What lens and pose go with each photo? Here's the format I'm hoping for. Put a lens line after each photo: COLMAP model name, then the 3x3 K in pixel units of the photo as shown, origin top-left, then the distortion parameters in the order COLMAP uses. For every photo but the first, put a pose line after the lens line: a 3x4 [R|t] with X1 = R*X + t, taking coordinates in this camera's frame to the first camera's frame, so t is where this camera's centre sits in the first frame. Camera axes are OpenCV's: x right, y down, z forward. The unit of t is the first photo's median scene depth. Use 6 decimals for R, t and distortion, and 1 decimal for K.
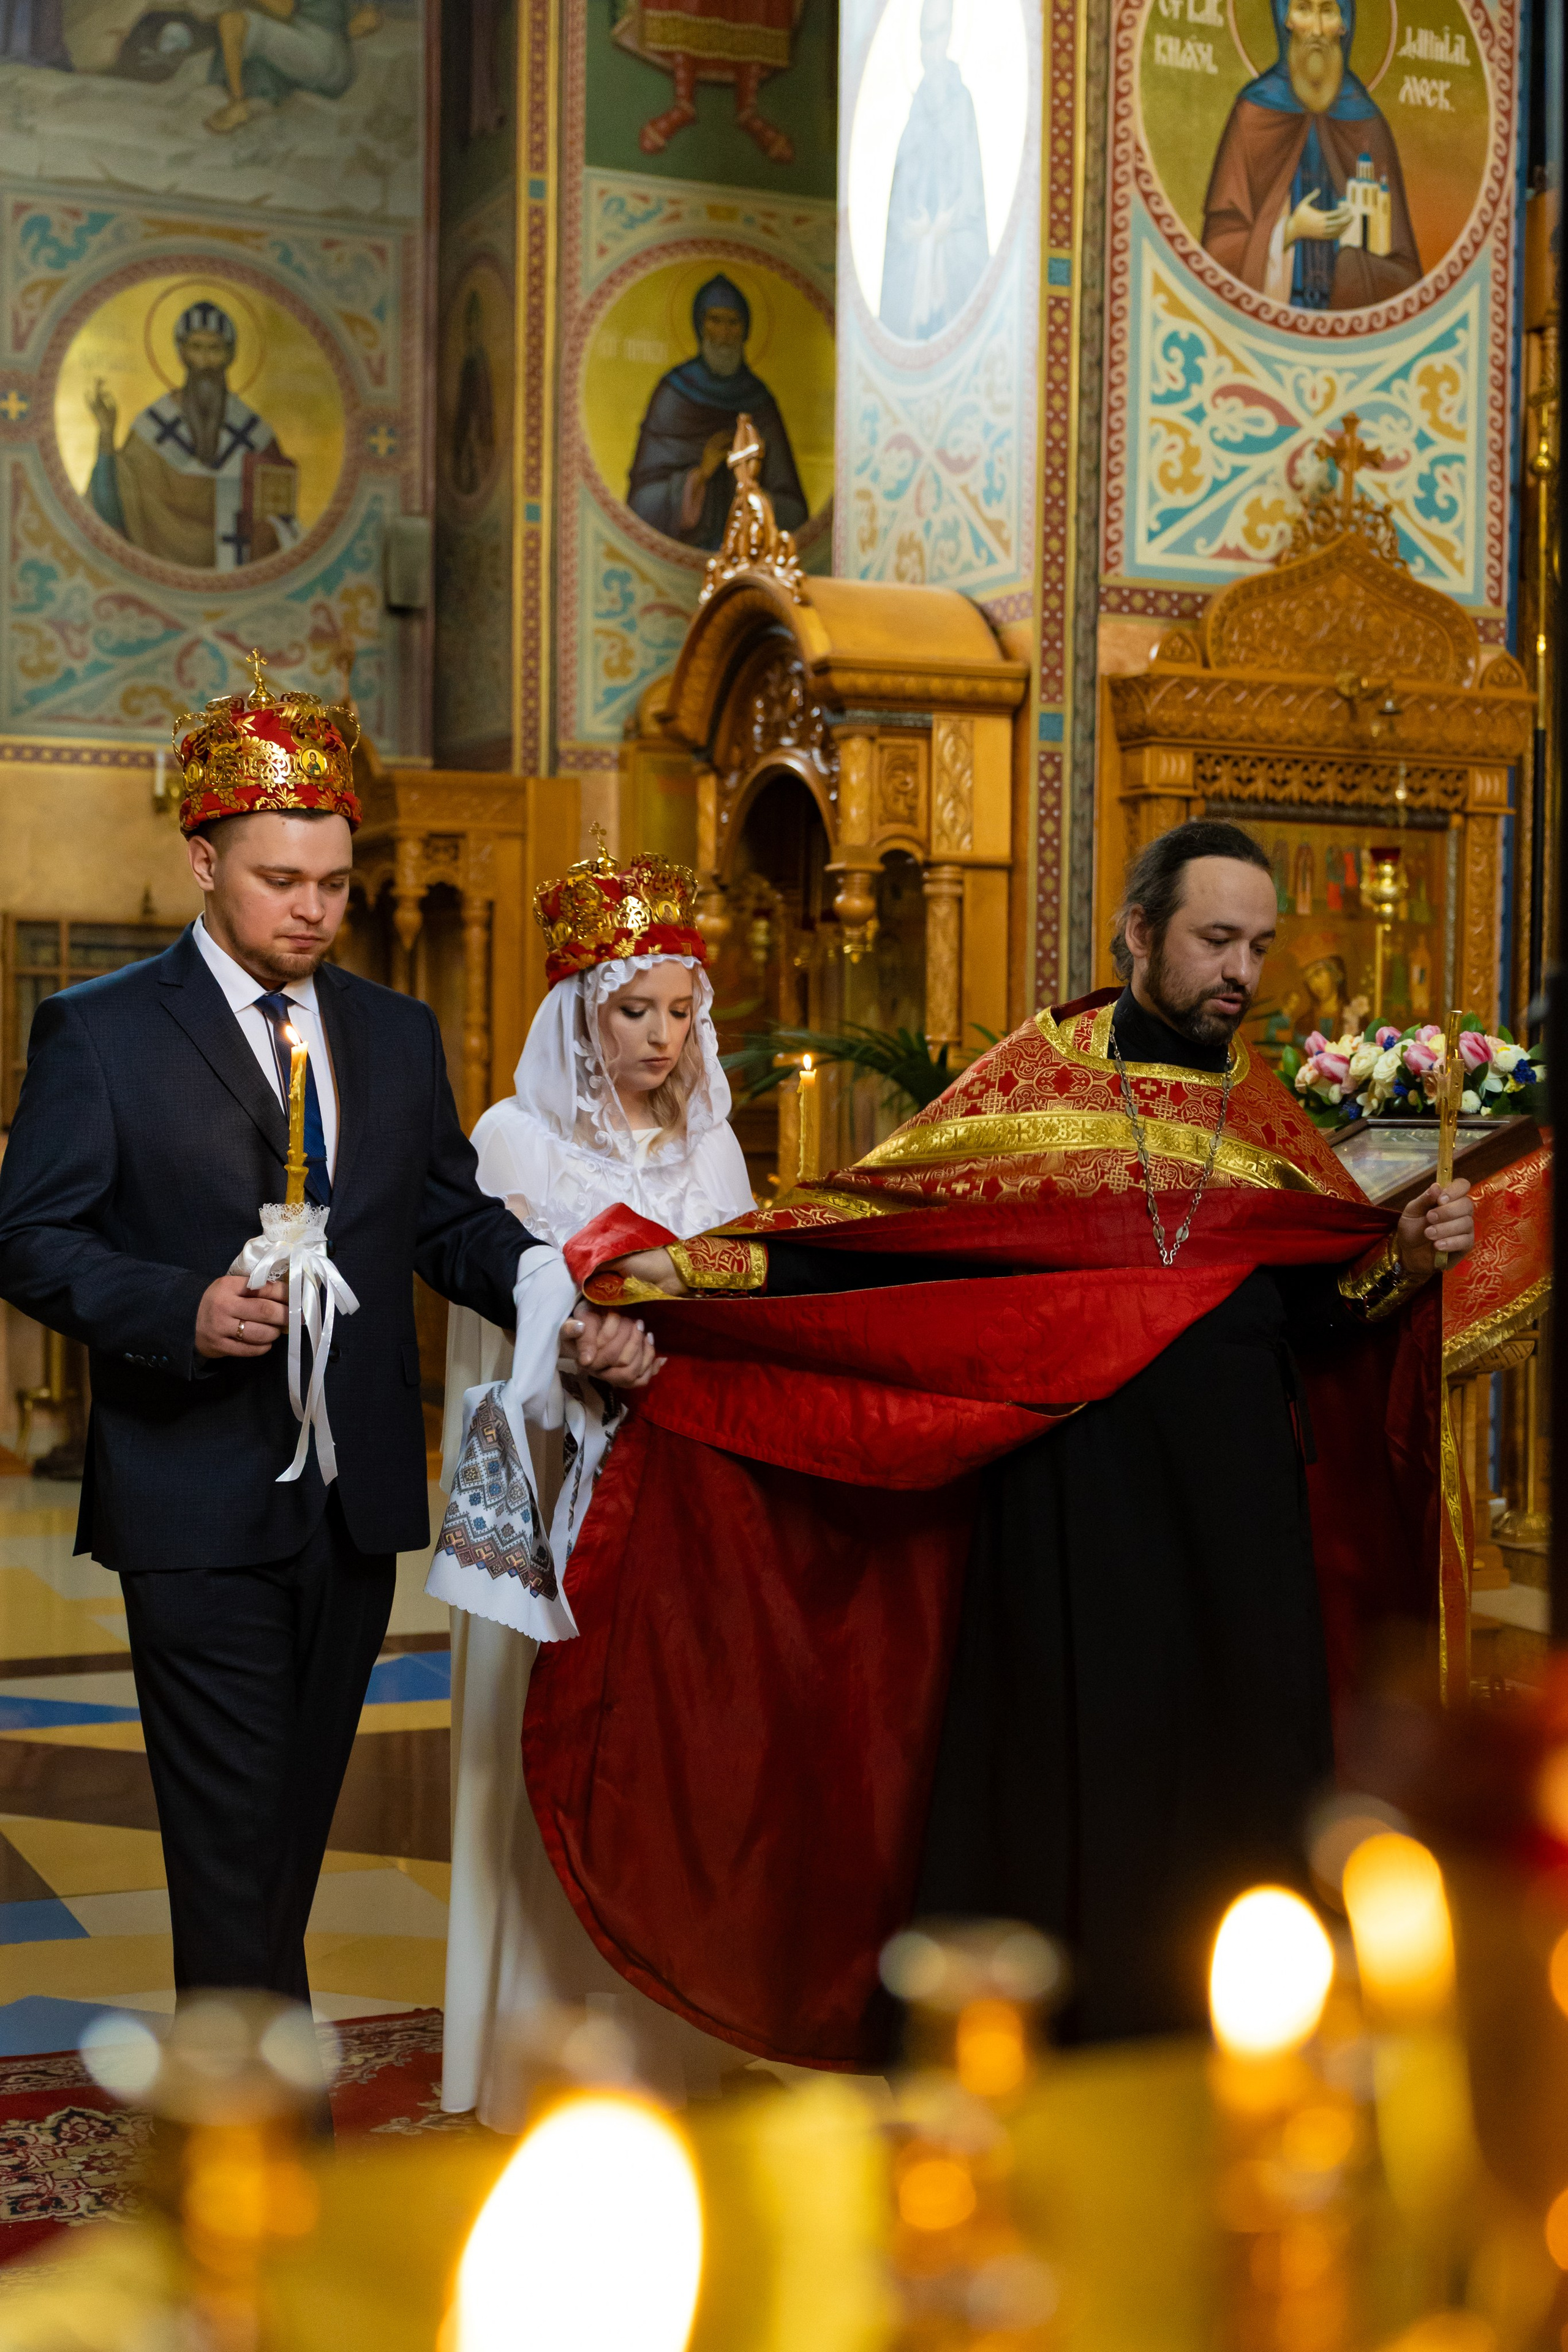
lens RADIAL K [[3218.6, 0, 784.0], [0, 3218.6, 1176.0], [0, 0, 1]] dist [0.030611, -0.138378]
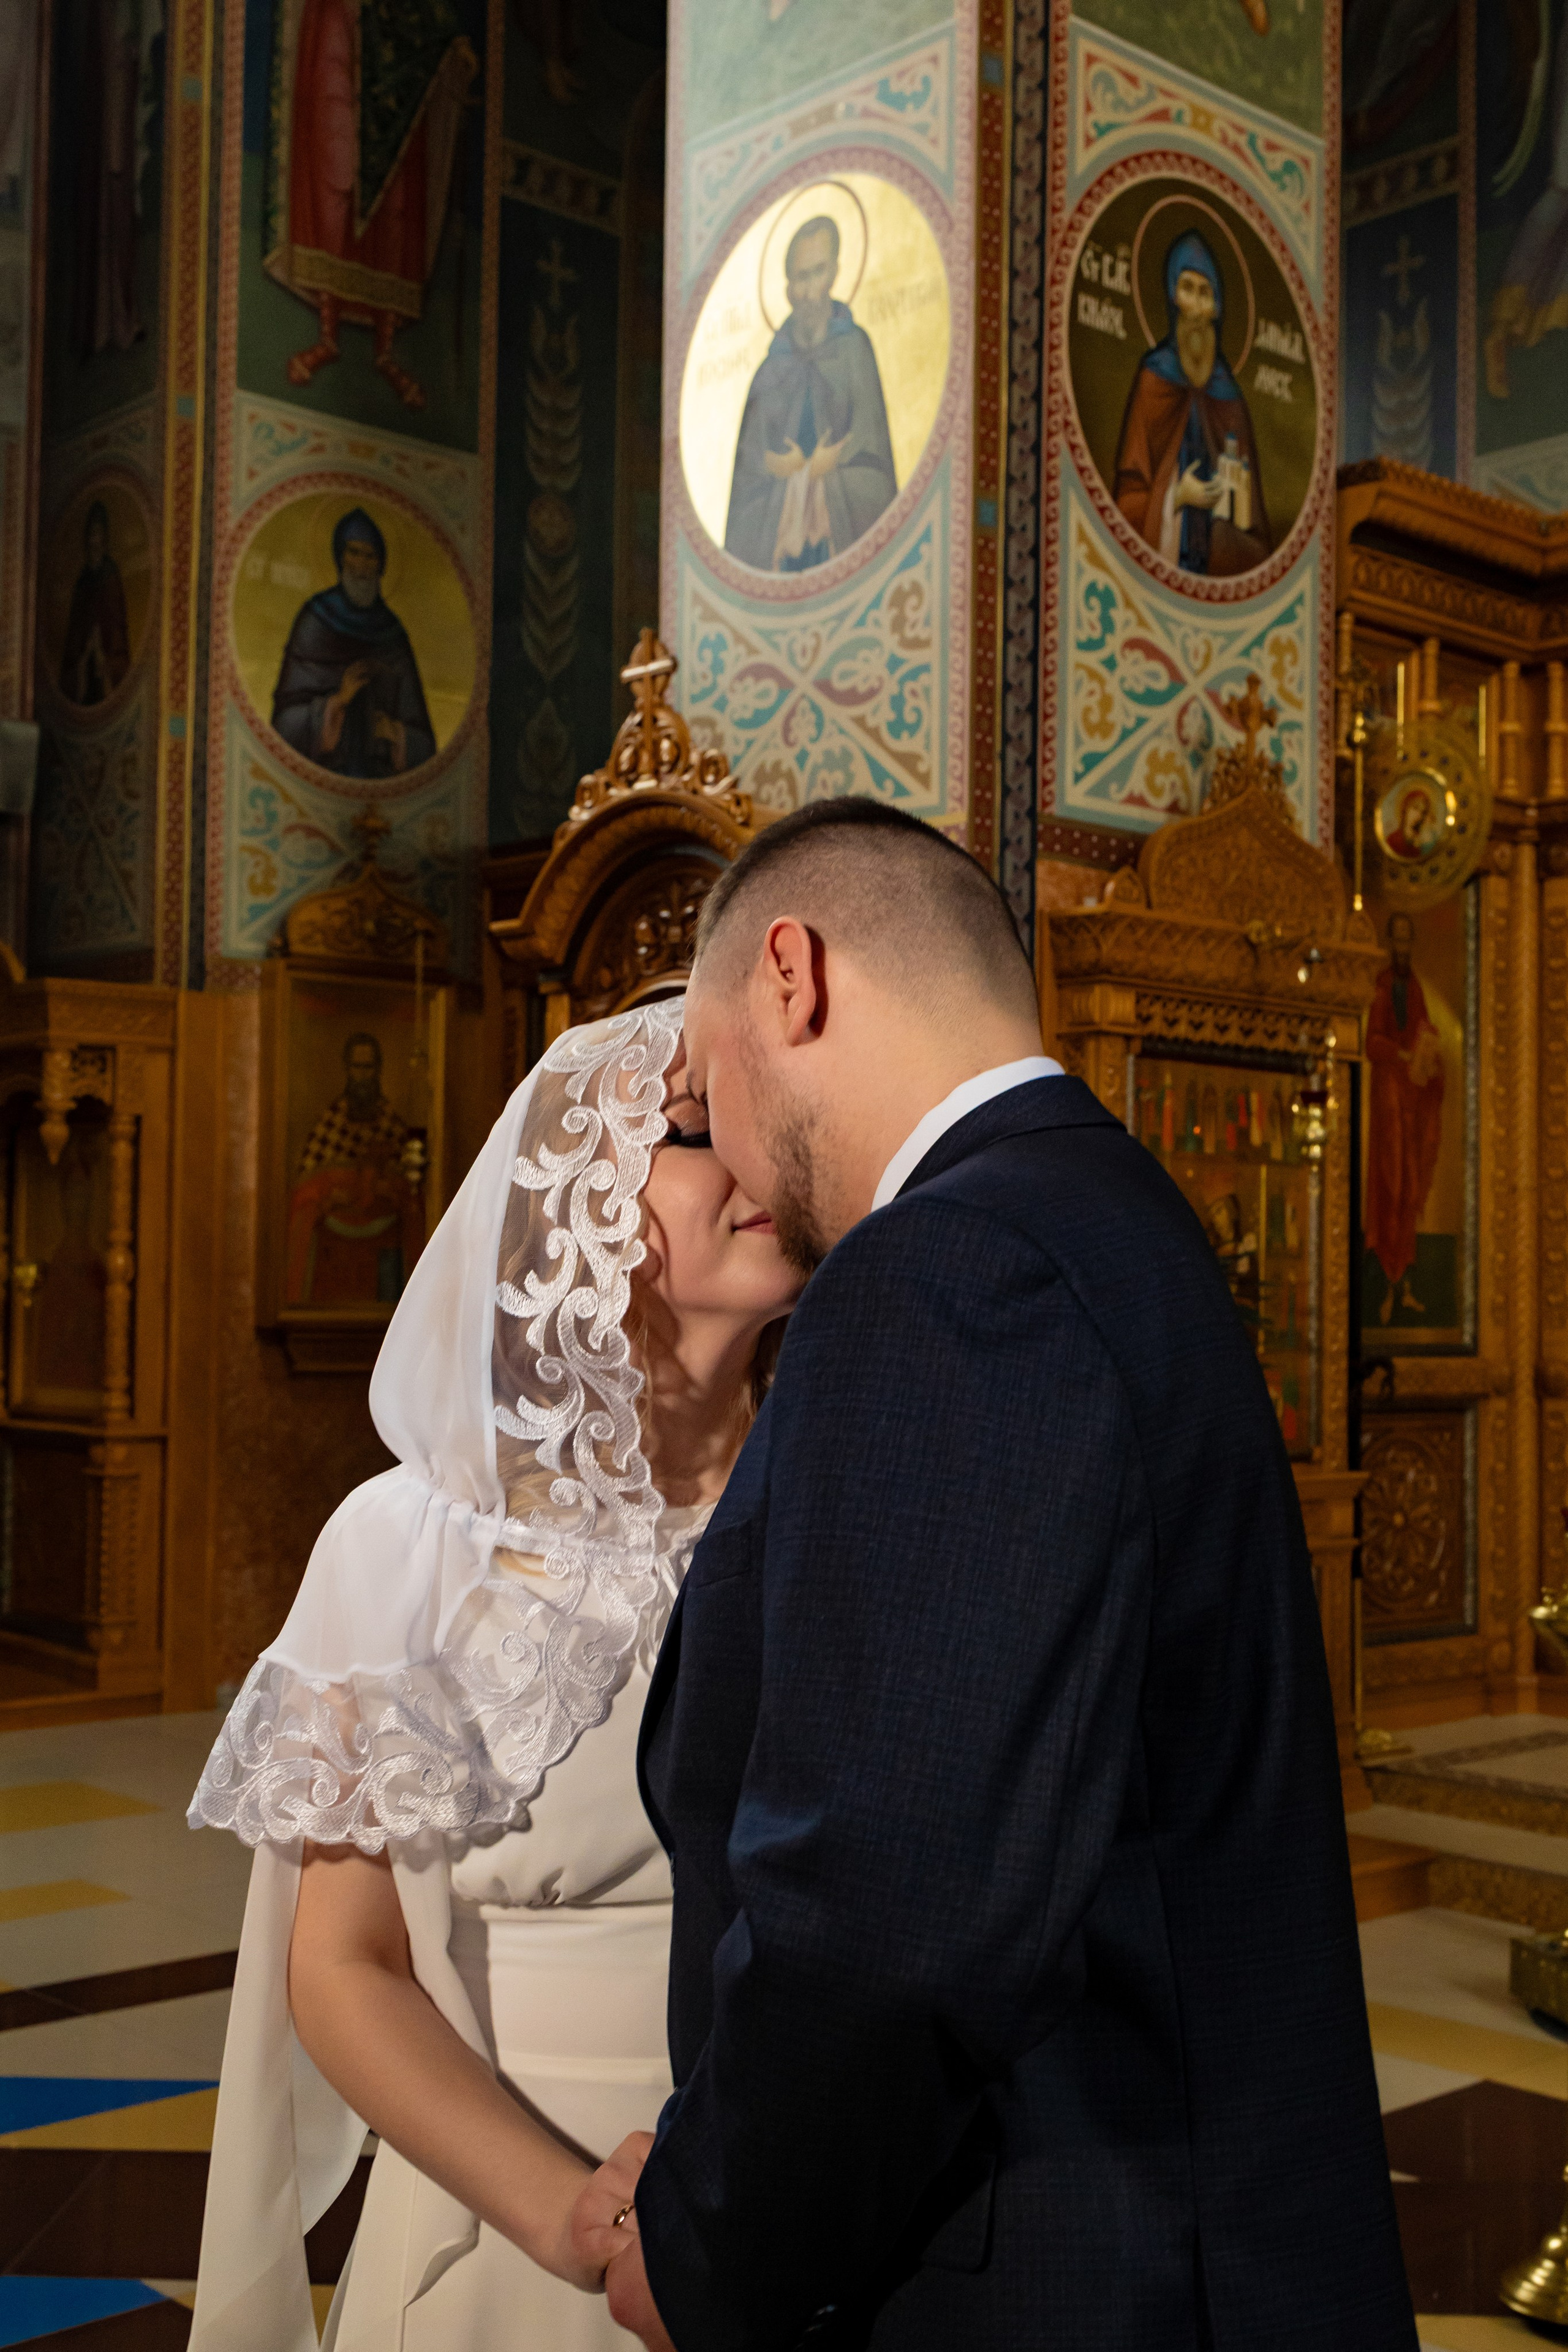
lens RADIAL K [[2694.9, 0, 784.0], [0, 2694.9, 1176.0], [0, 0, 1]] dist [0.001872, -0.010027]
pose [[0.944385, 0.015755, 0.328465, -0.237737], [0.005301, 0.997992, -0.063110, -0.020229], [-0.328800, 0.061342, 0.942405, 0.230688]]
